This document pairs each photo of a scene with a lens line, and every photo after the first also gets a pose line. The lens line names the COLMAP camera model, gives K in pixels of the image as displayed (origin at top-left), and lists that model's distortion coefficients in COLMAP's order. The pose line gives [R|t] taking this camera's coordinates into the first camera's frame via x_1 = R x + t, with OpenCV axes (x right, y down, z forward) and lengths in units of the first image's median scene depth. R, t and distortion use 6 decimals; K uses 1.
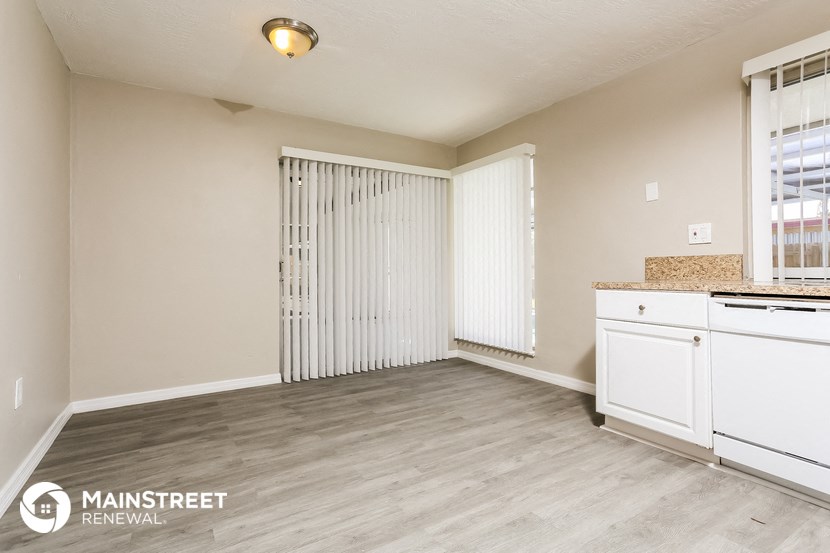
lens RADIAL K [[404.3, 0, 413.8], [0, 404.3, 270.9], [0, 0, 1]] dist [0.000385, 0.000275]
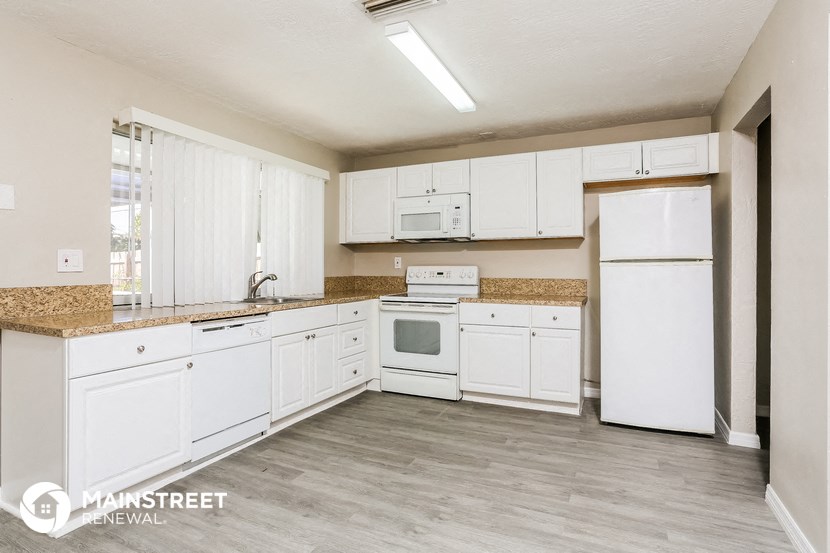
lens RADIAL K [[404.3, 0, 413.8], [0, 404.3, 274.2], [0, 0, 1]] dist [0.000385, 0.000275]
pose [[-0.521100, -0.001504, 0.853495, -0.453215], [0.001732, 0.999995, 0.002819, -0.065925], [-0.853494, 0.002948, -0.521094, 0.846302]]
